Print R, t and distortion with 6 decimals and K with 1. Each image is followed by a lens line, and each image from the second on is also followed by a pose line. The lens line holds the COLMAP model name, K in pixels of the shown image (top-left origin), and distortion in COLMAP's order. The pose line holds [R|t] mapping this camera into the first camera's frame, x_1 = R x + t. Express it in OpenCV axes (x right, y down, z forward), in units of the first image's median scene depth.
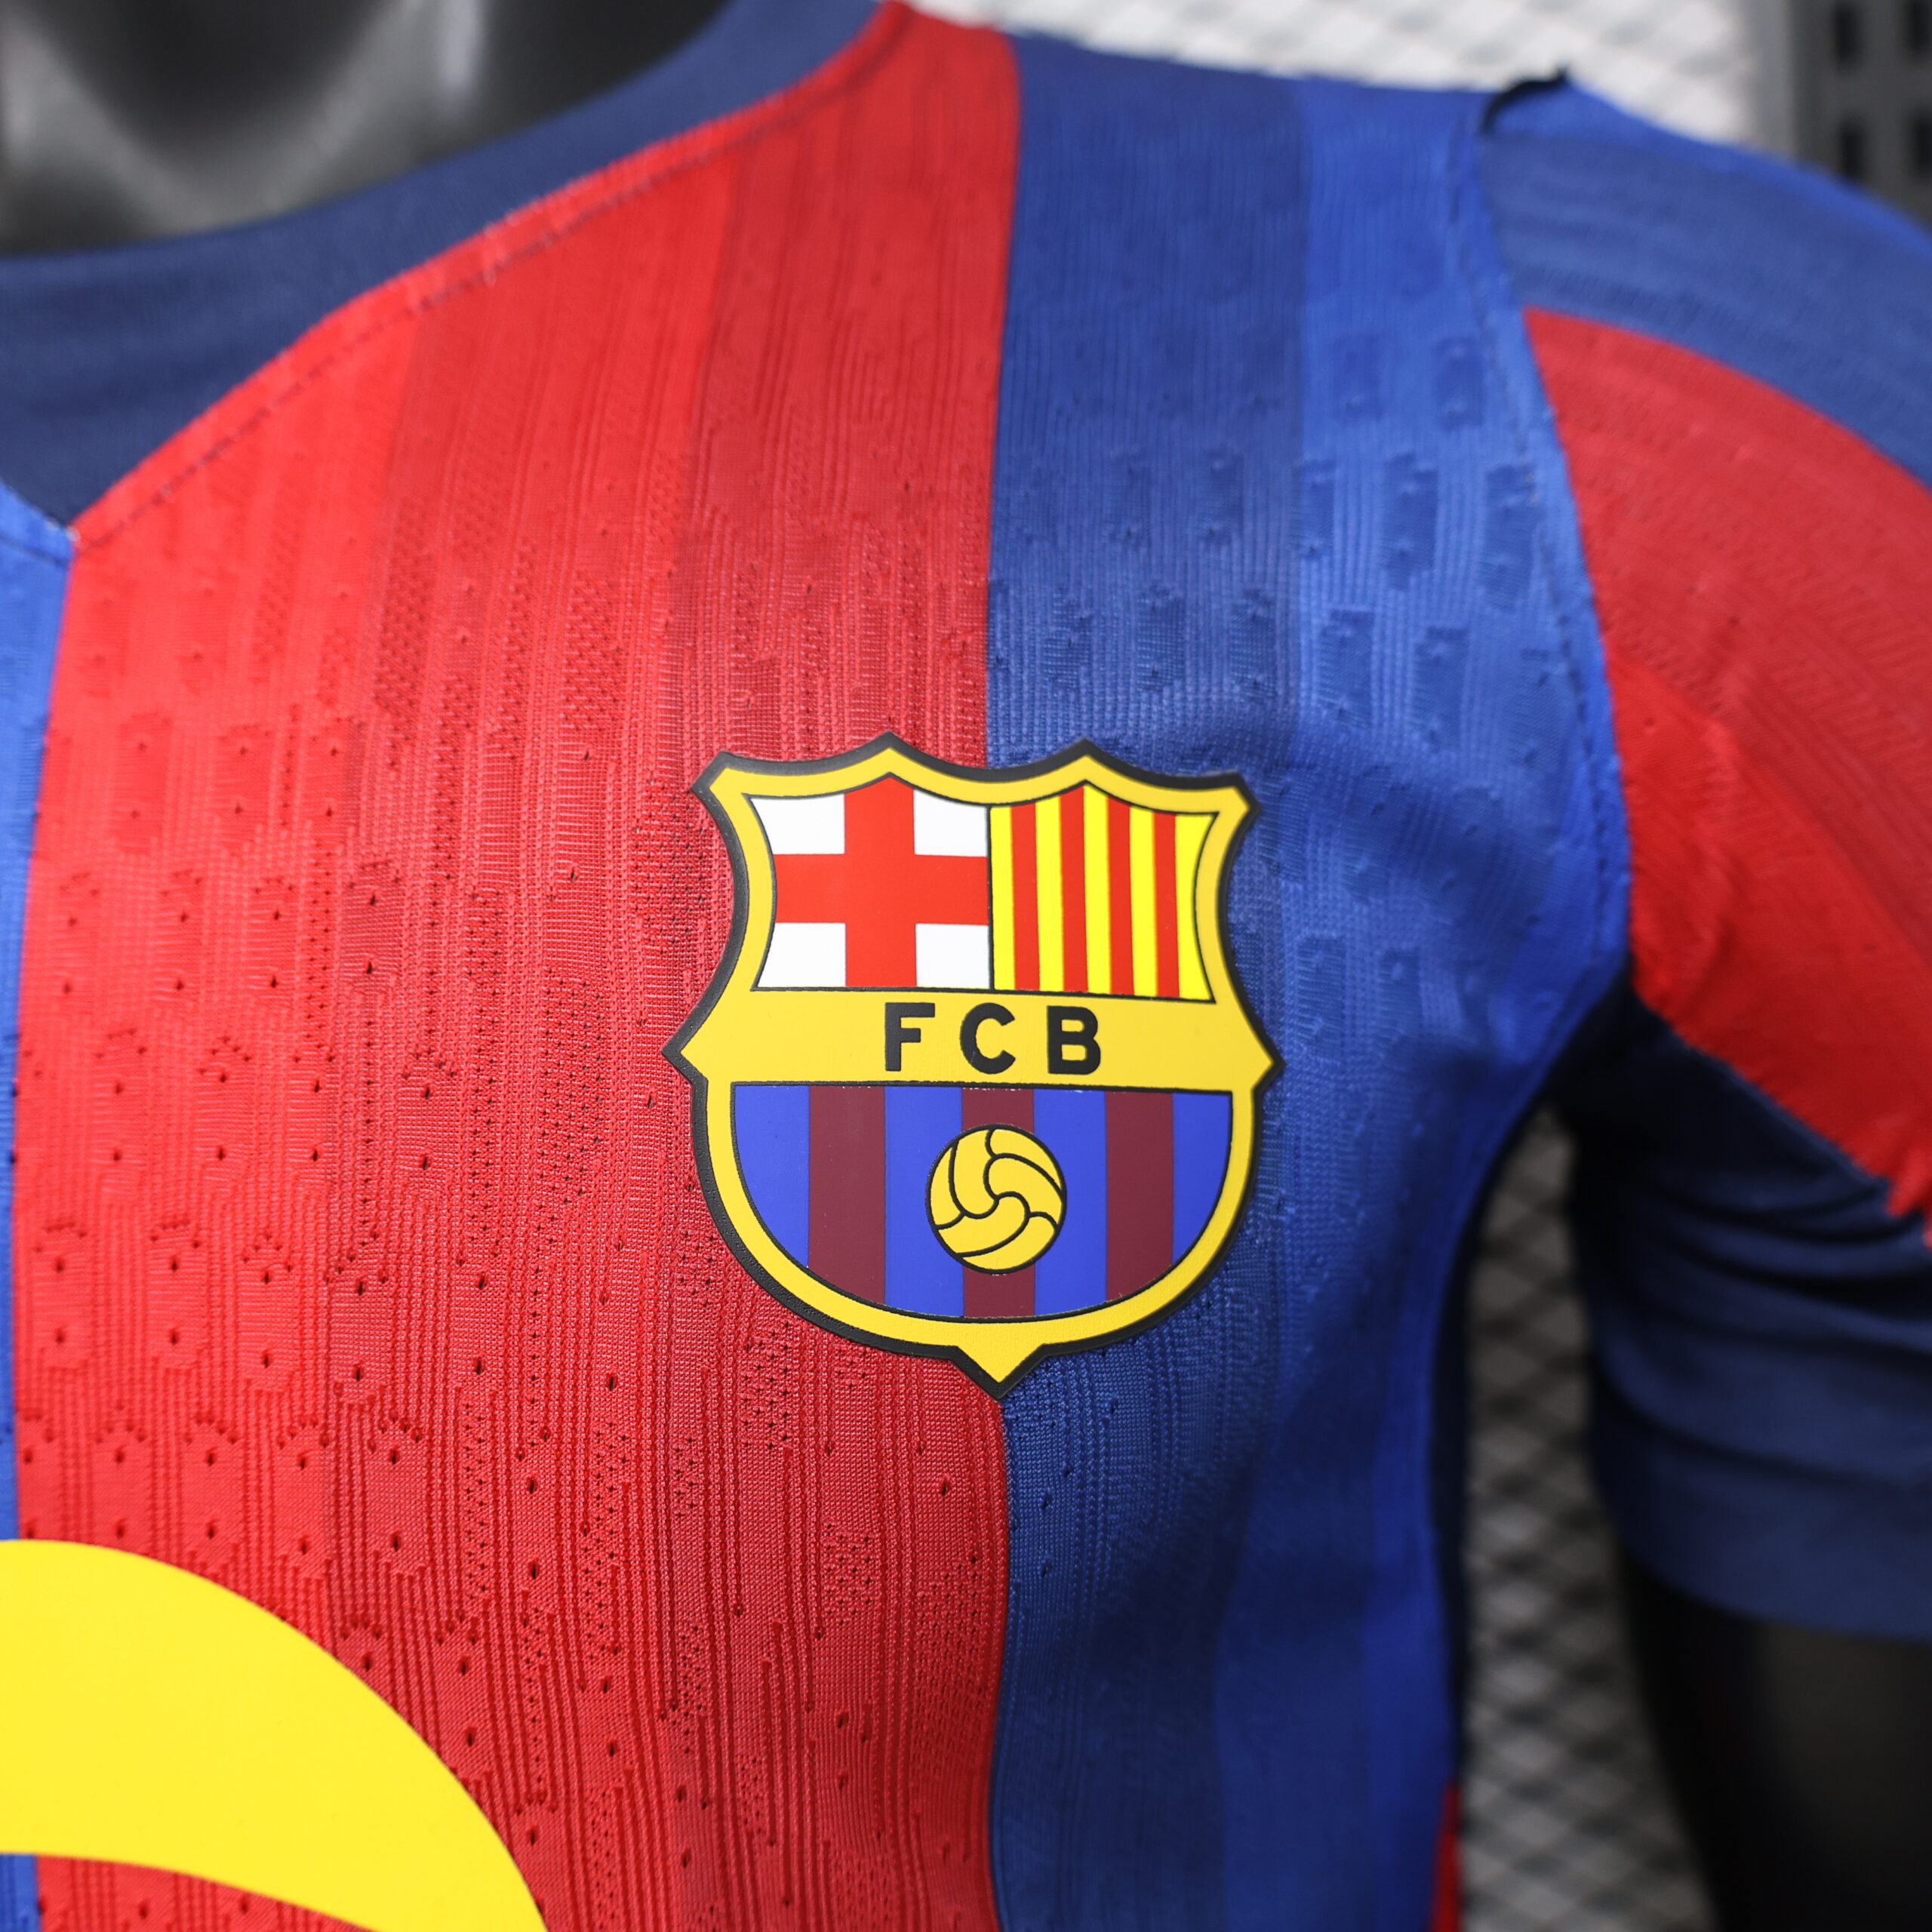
lens RADIAL K [[1963.9, 0, 912.3], [0, 1963.9, 931.1], [0, 0, 1]] dist [-0.011364, -0.004514]
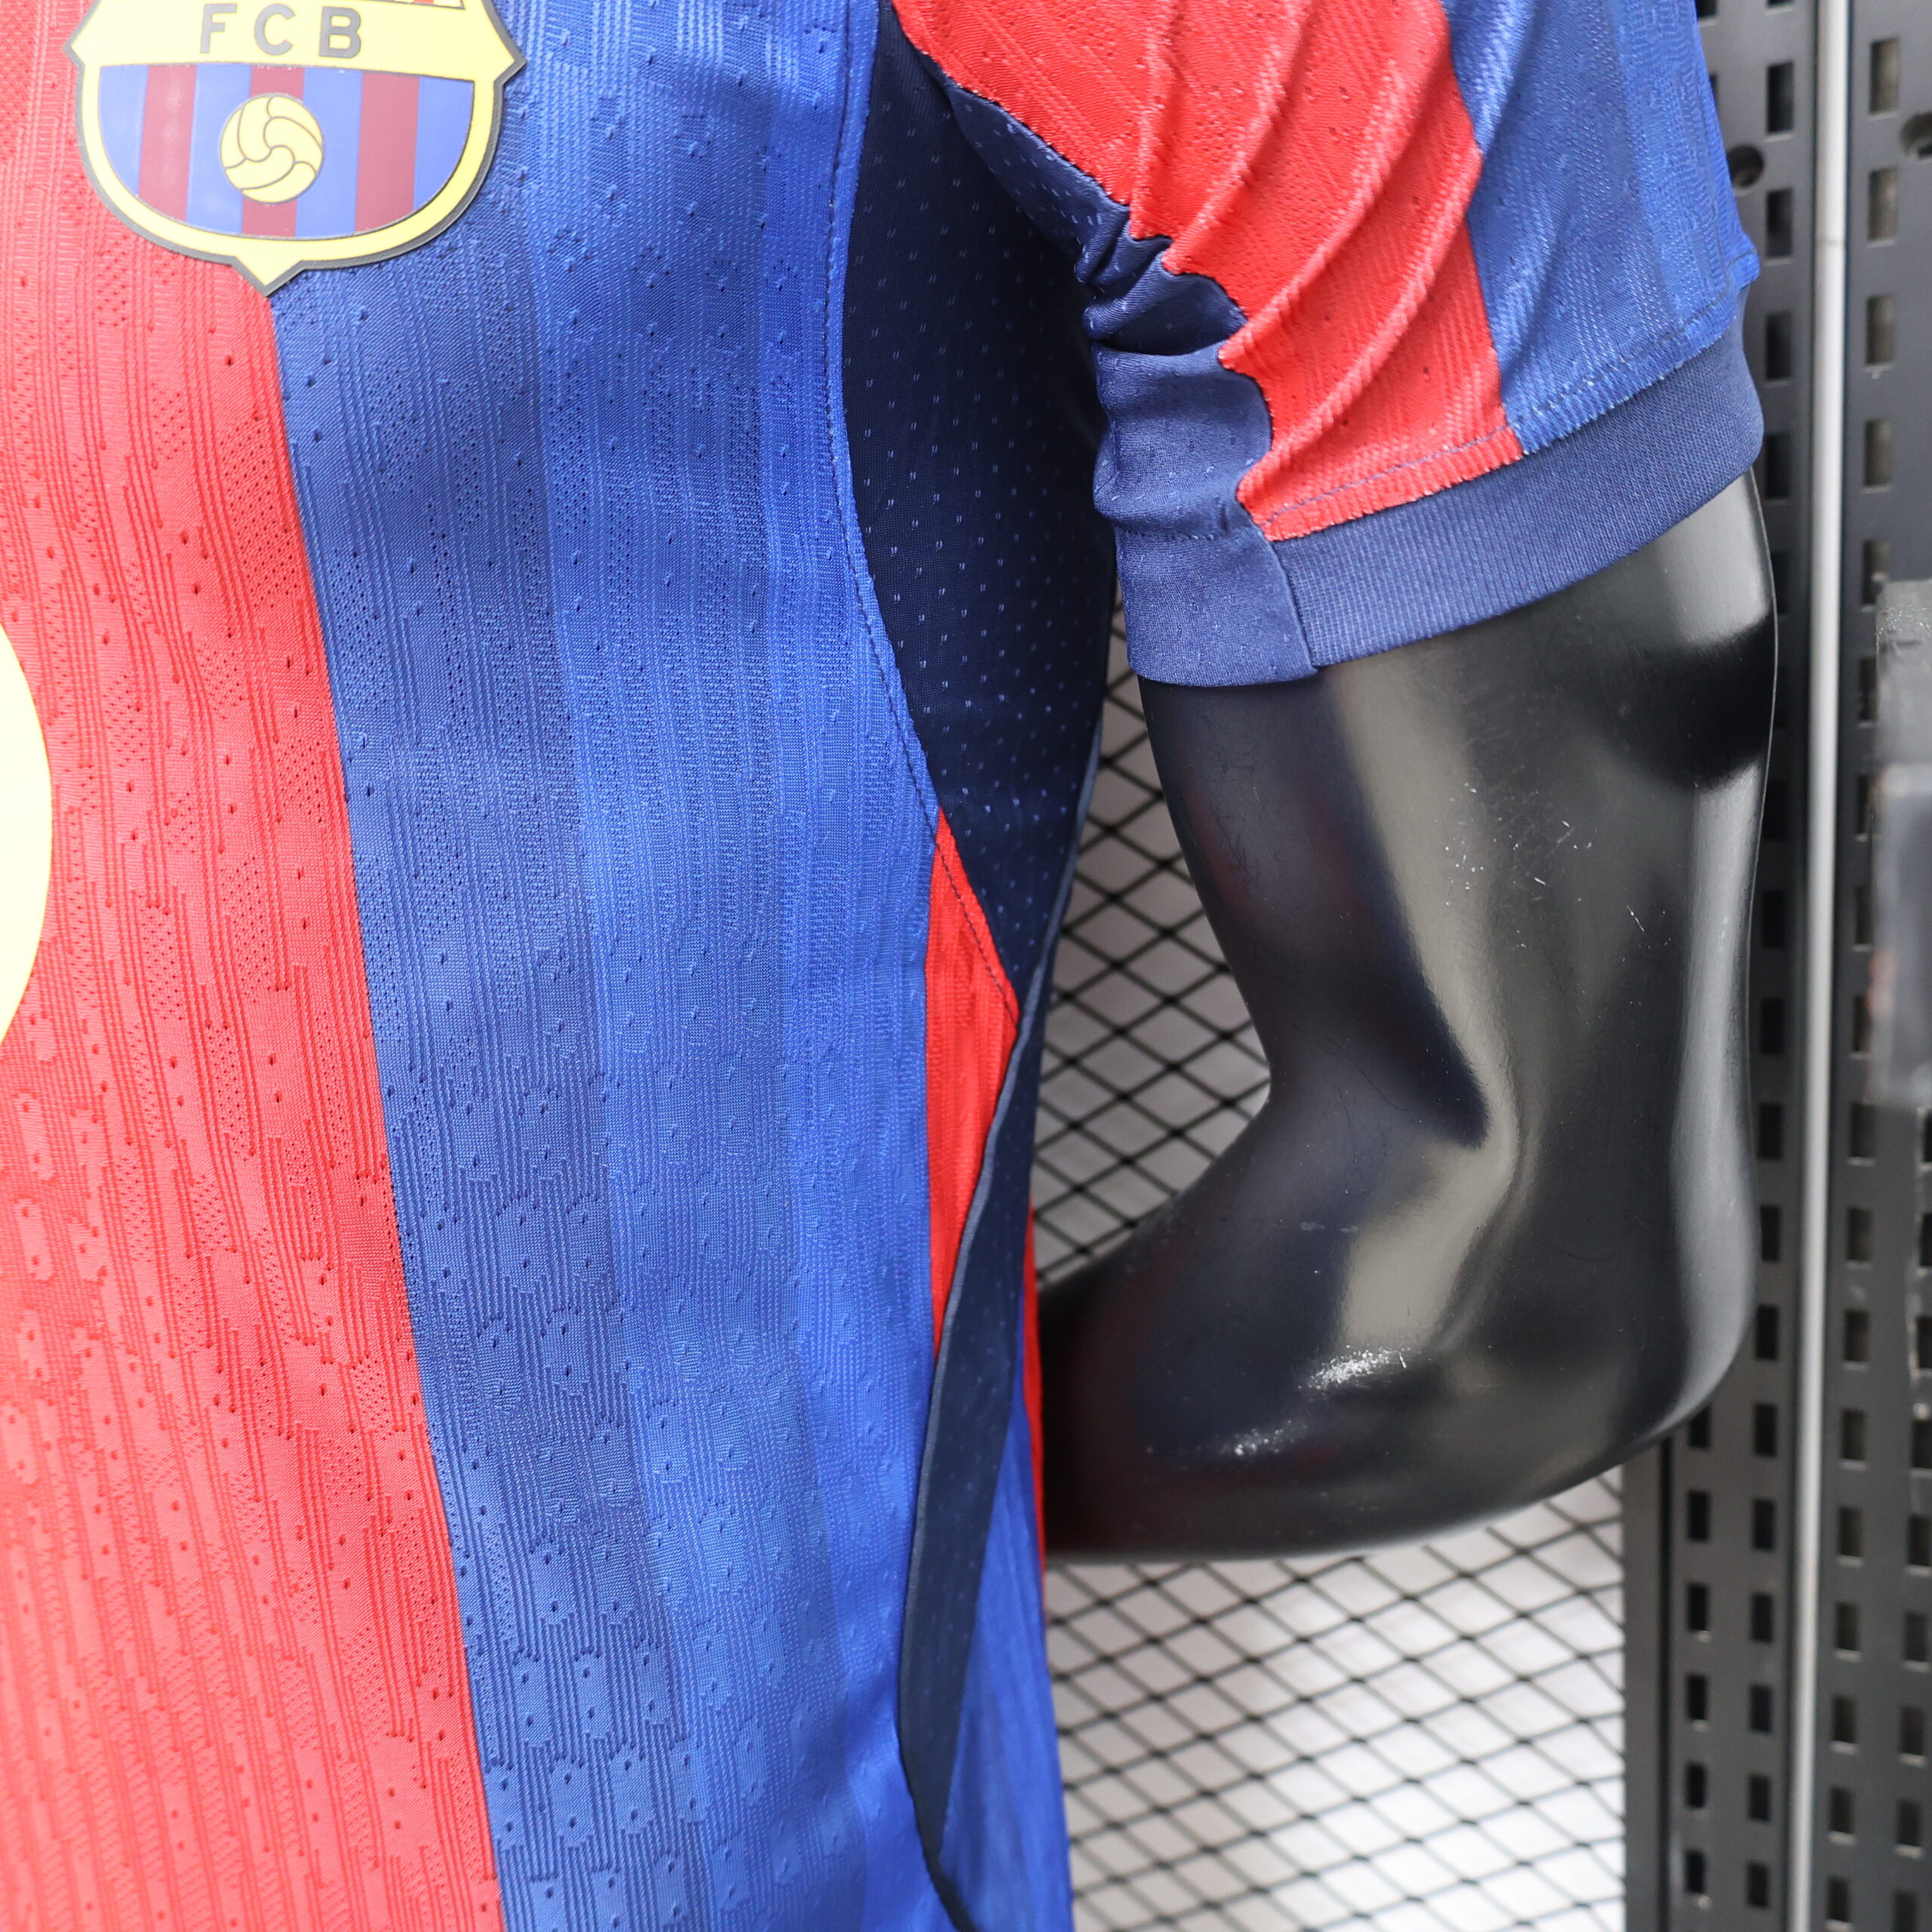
lens RADIAL K [[1963.9, 0, 912.3], [0, 1963.9, 931.1], [0, 0, 1]] dist [-0.011364, -0.004514]
pose [[0.951896, 0.079732, -0.295866, 0.847477], [-0.027446, 0.983858, 0.176831, 0.389440], [0.305190, -0.160204, 0.938719, -0.202506]]
